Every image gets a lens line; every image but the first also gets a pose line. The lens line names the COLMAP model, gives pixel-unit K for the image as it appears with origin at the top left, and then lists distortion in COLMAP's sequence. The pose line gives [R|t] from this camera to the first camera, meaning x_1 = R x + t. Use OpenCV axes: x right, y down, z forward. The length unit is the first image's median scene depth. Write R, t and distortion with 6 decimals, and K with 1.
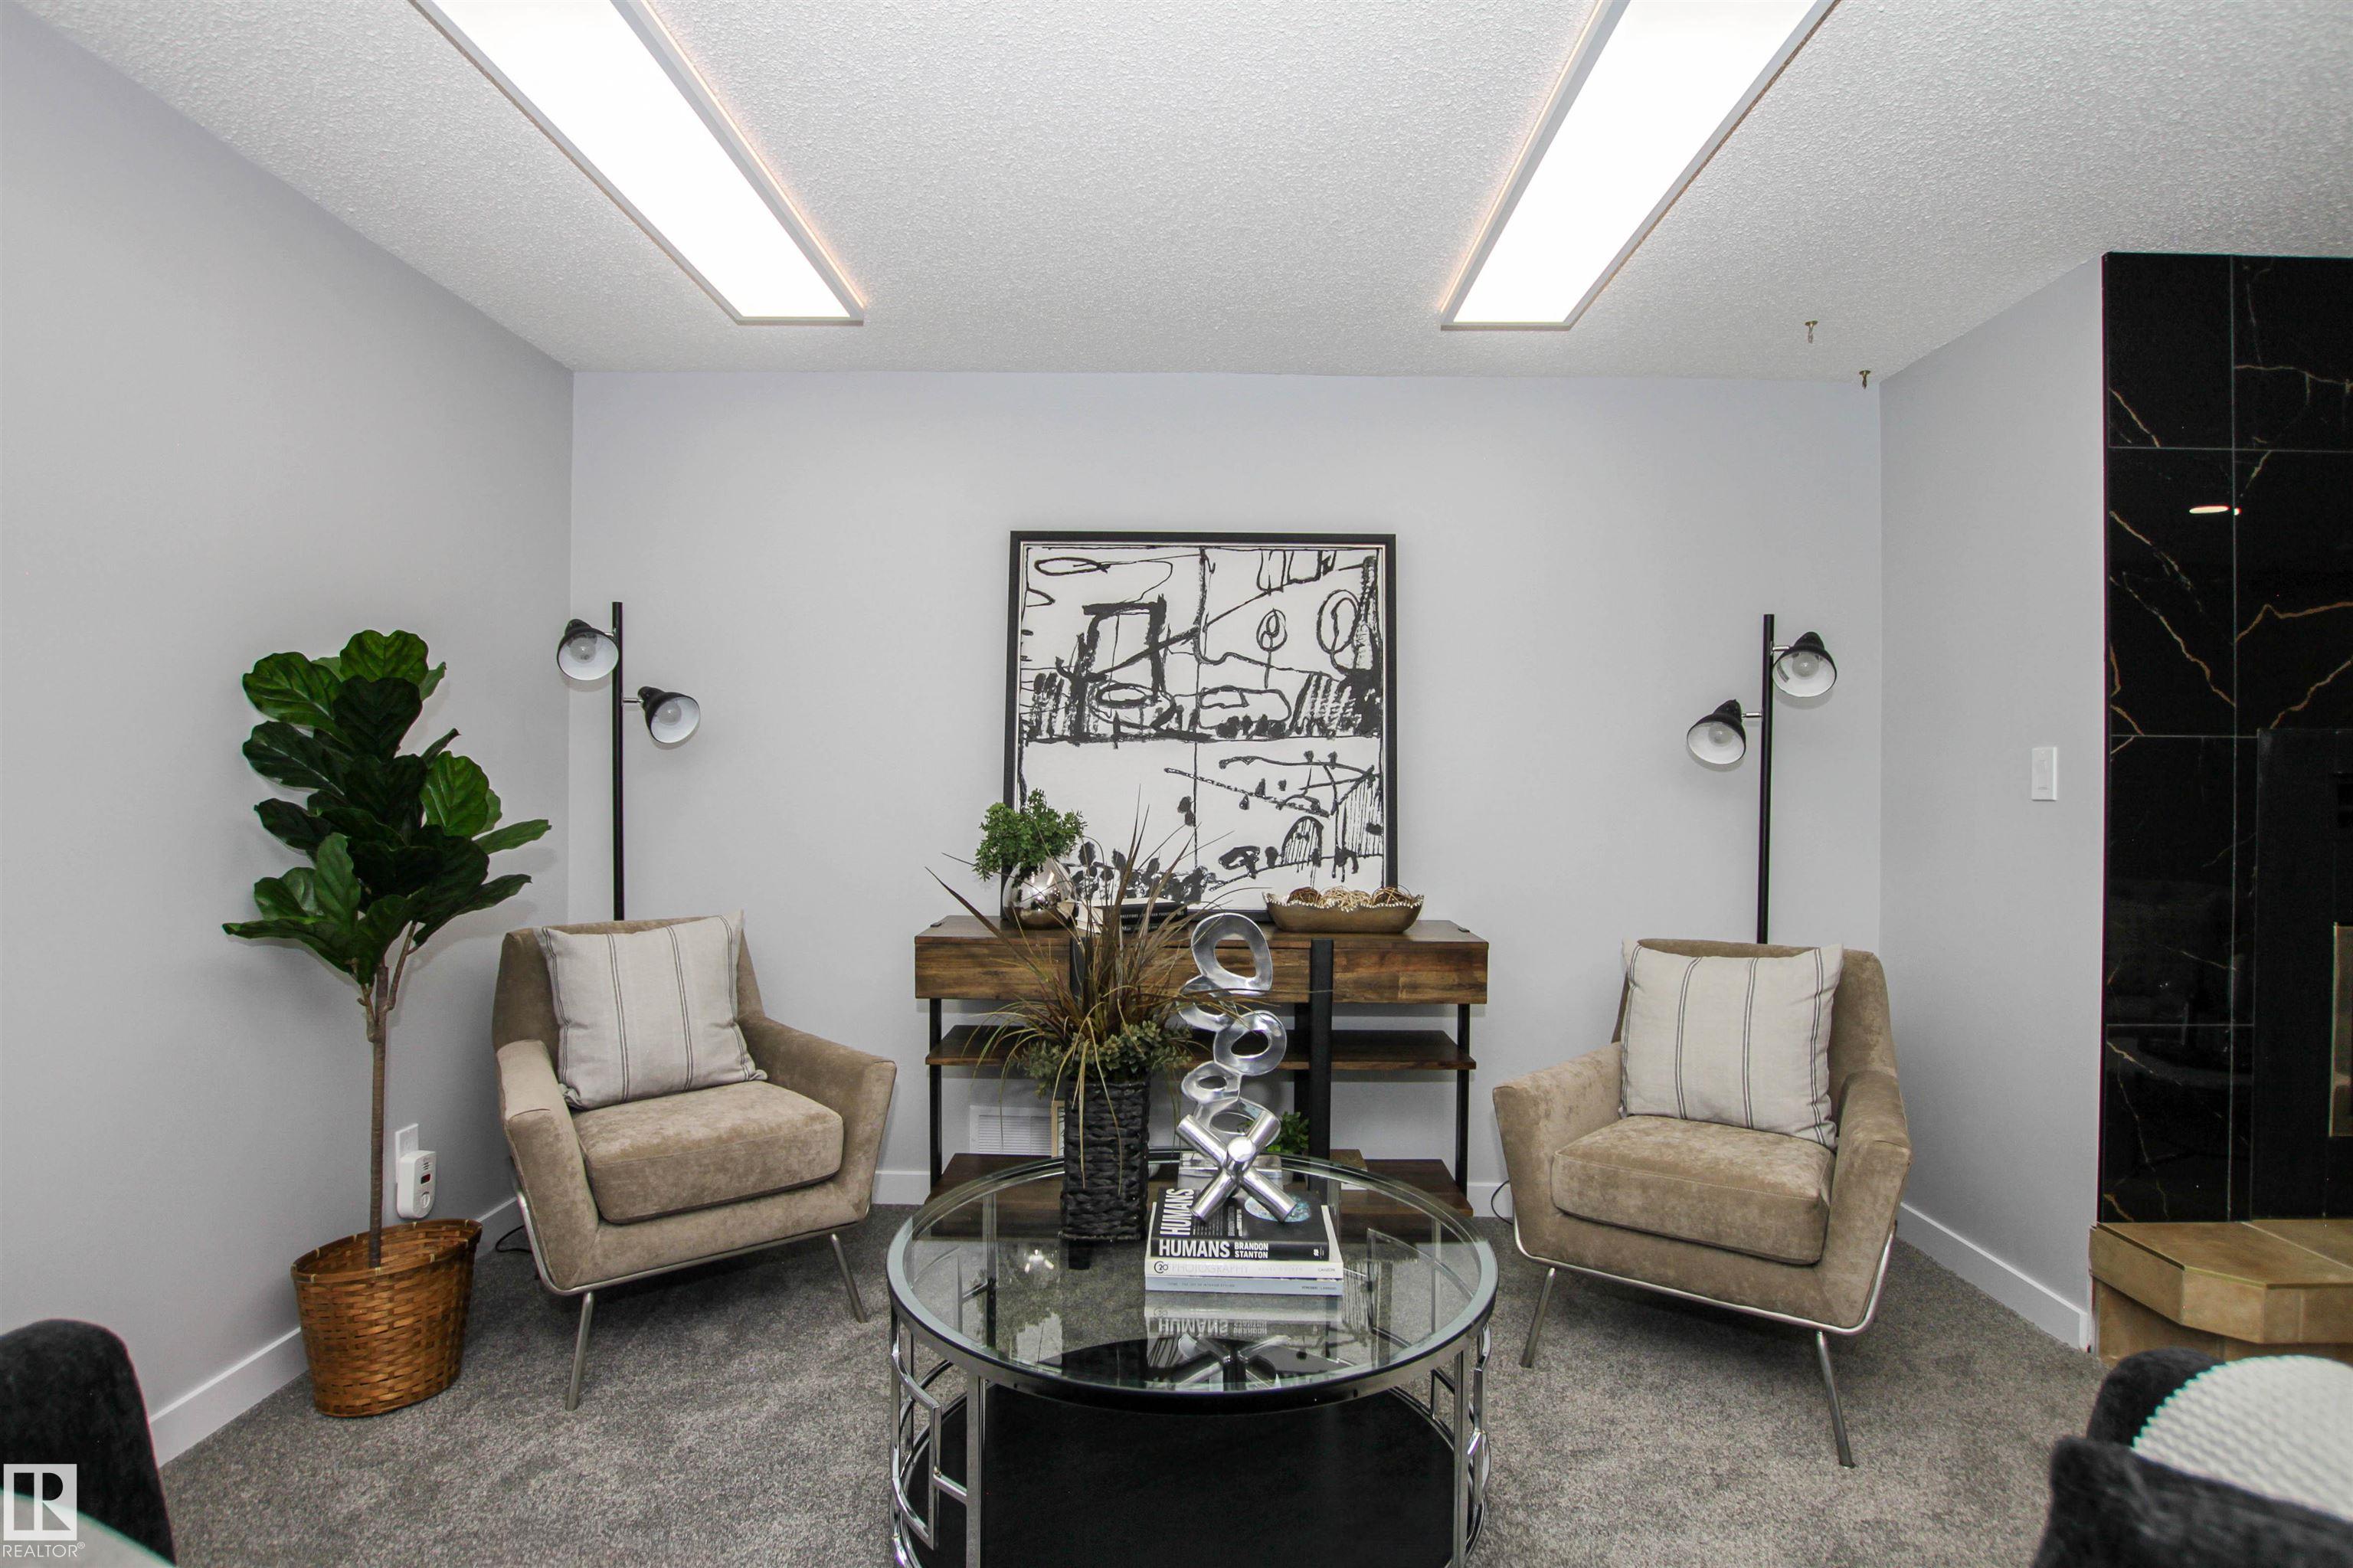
lens RADIAL K [[1169.5, 0, 1177.6], [0, 1169.5, 785.6], [0, 0, 1]] dist [-0.032253, 0.004473]
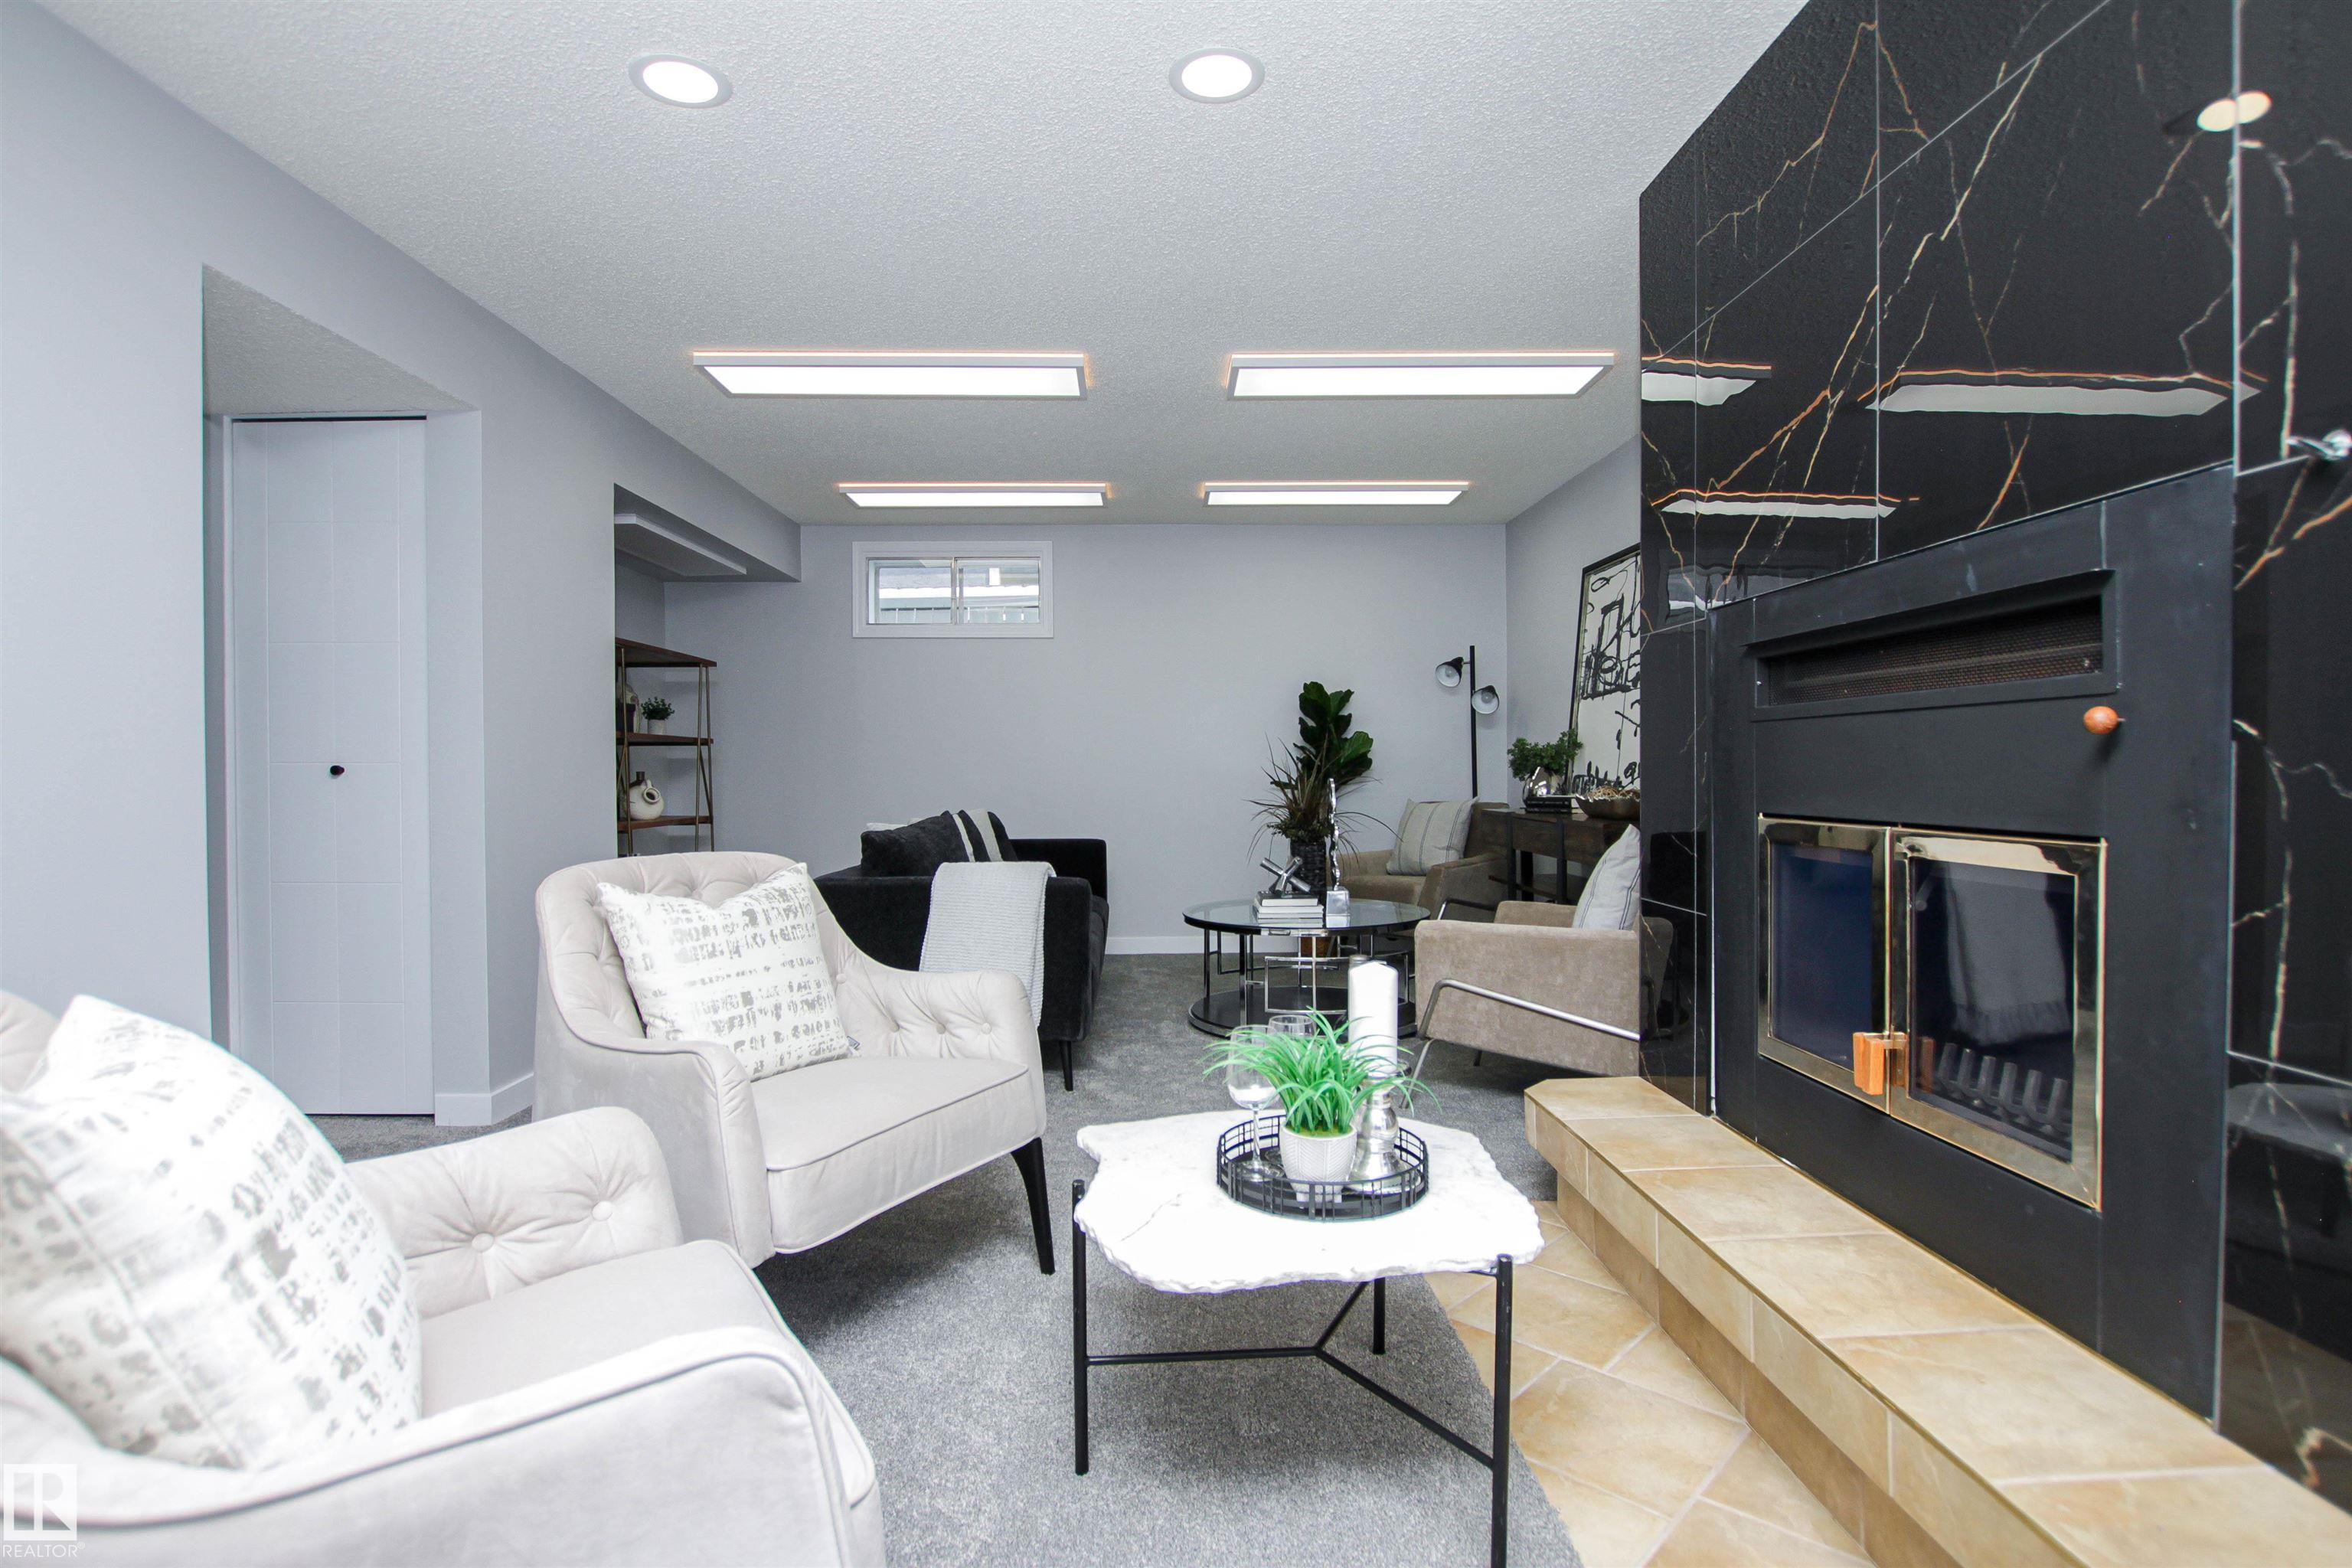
lens RADIAL K [[1169.0, 0, 1177.2], [0, 1169.0, 782.3], [0, 0, 1]] dist [-0.032253, 0.004473]
pose [[0.059316, -0.001559, -0.998238, 1.438758], [0.009495, 0.999954, -0.000997, 0.072179], [0.998194, -0.009419, 0.059328, 0.354574]]
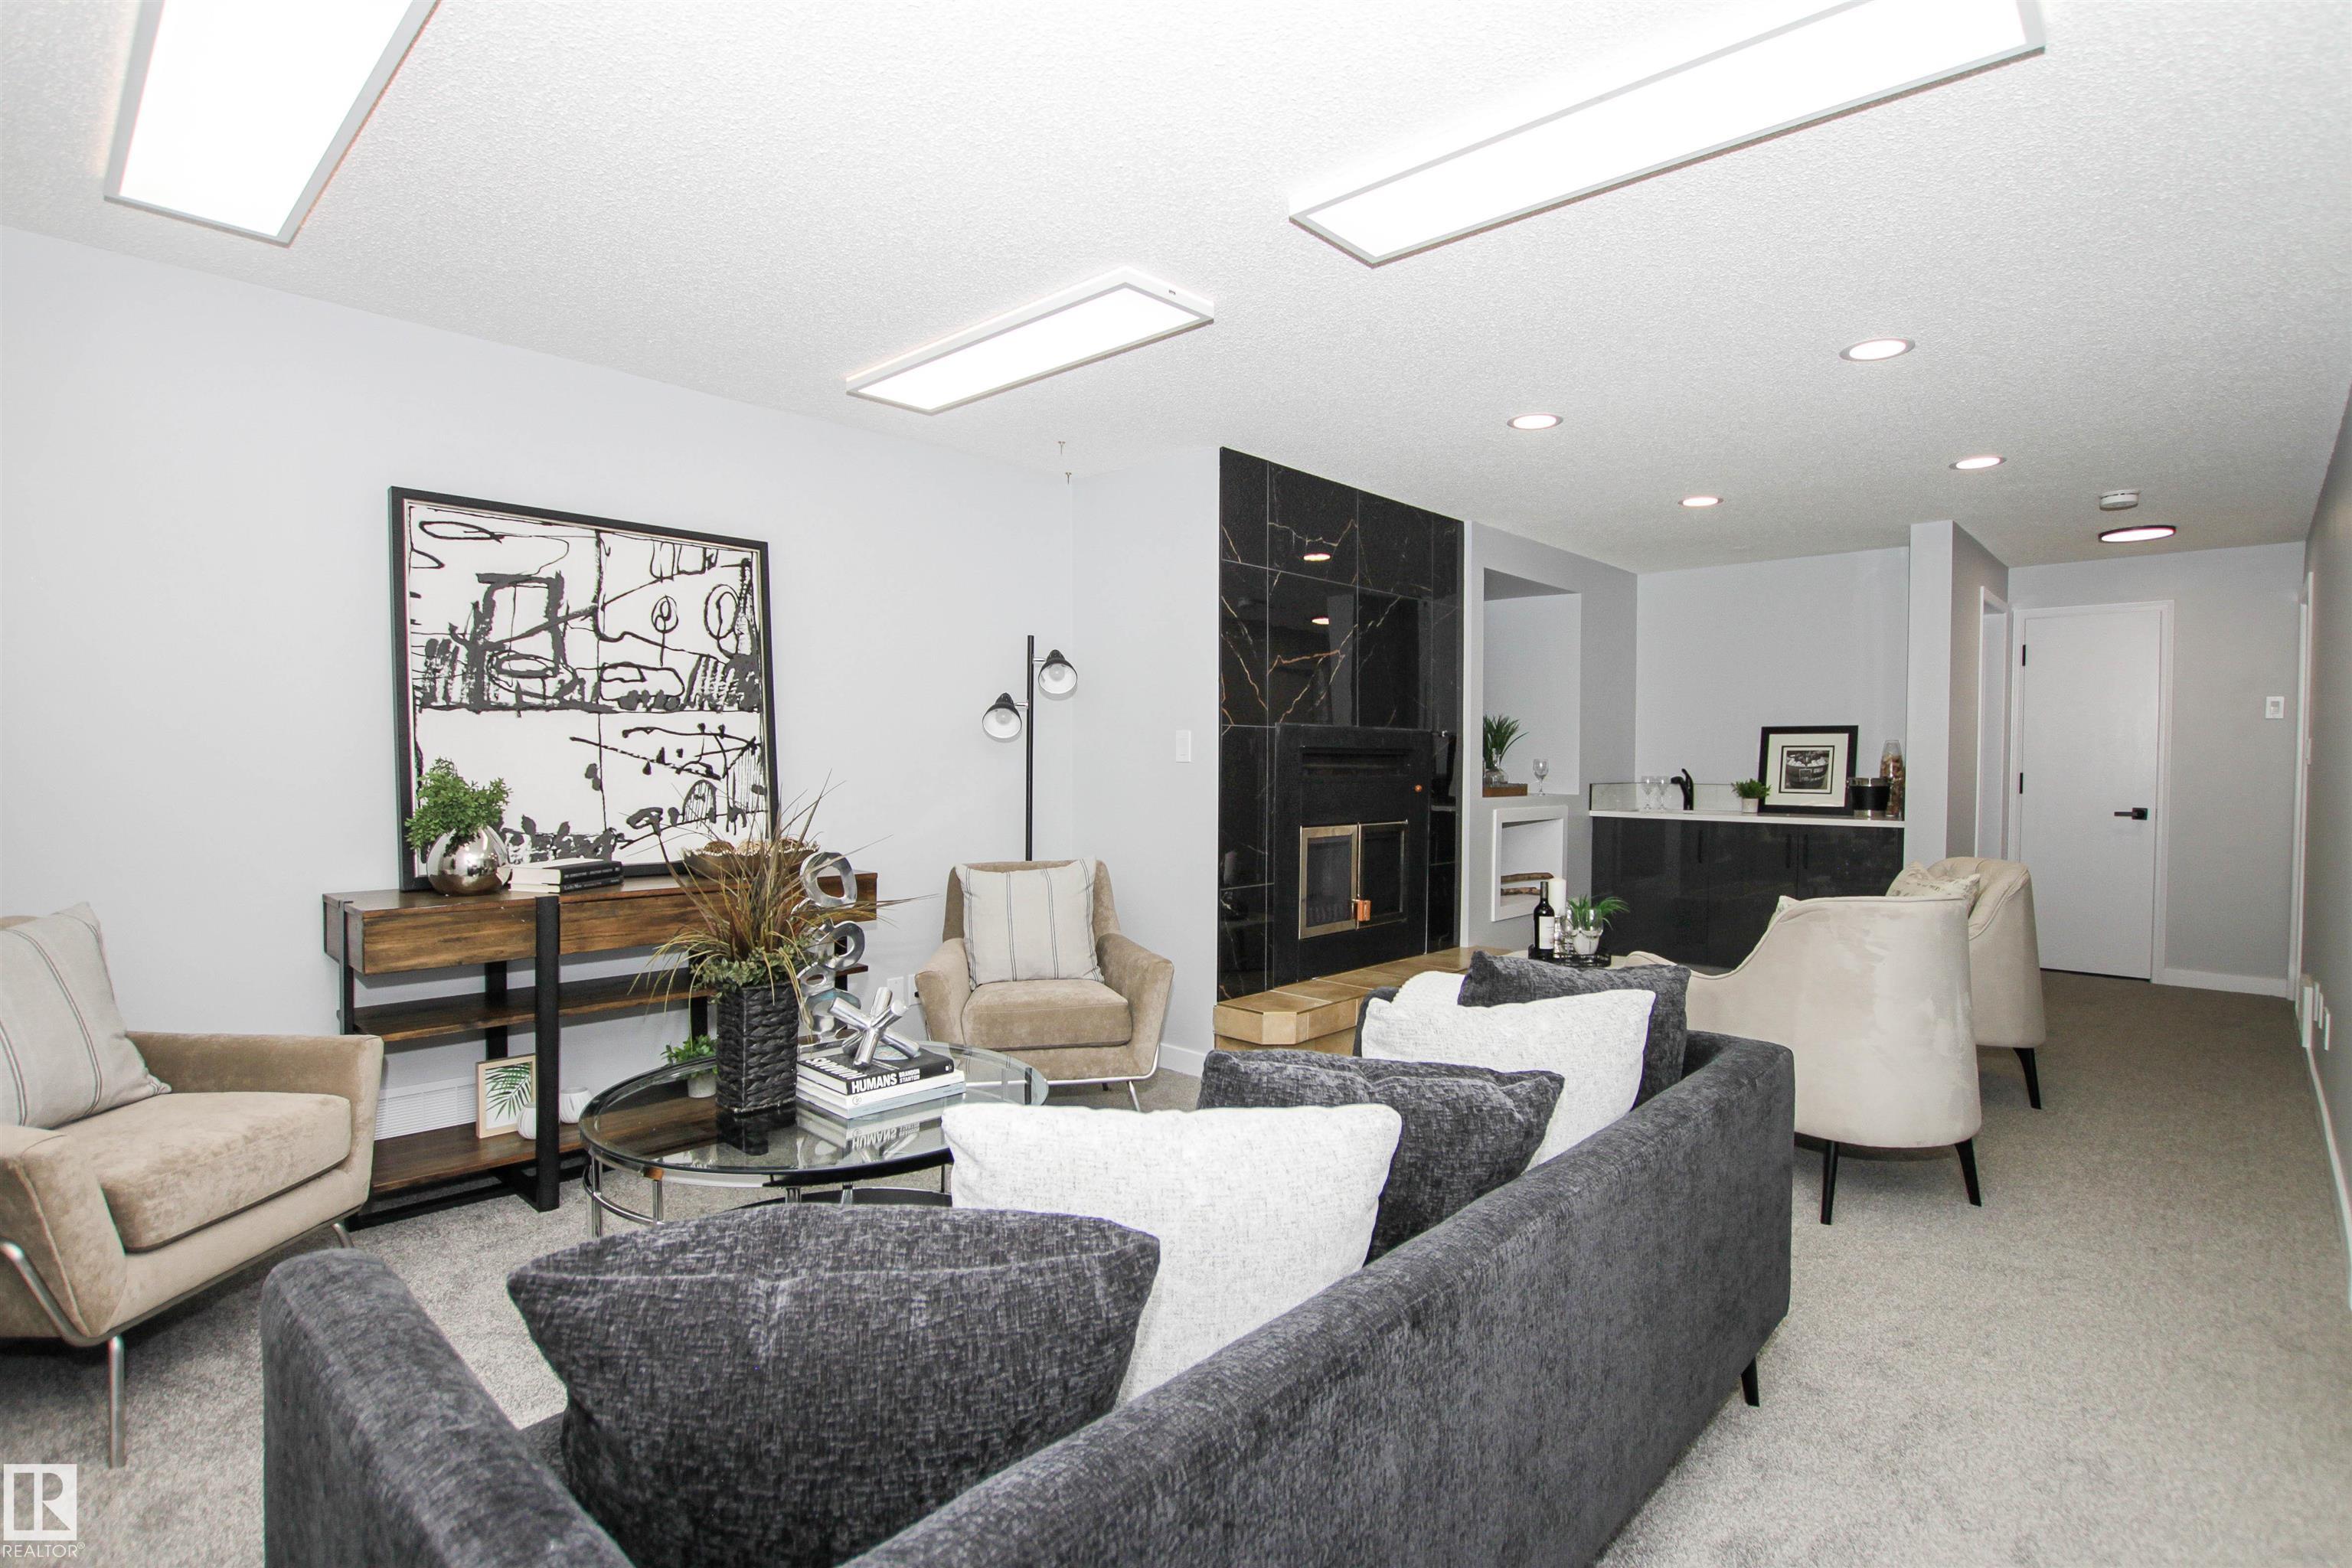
lens RADIAL K [[1169.0, 0, 1179.5], [0, 1169.0, 783.5], [0, 0, 1]] dist [-0.032253, 0.004473]
pose [[0.669939, -0.019733, 0.742154, -0.421460], [-0.000537, 0.999634, 0.027064, -0.001479], [-0.742416, -0.018530, 0.669683, -0.113486]]
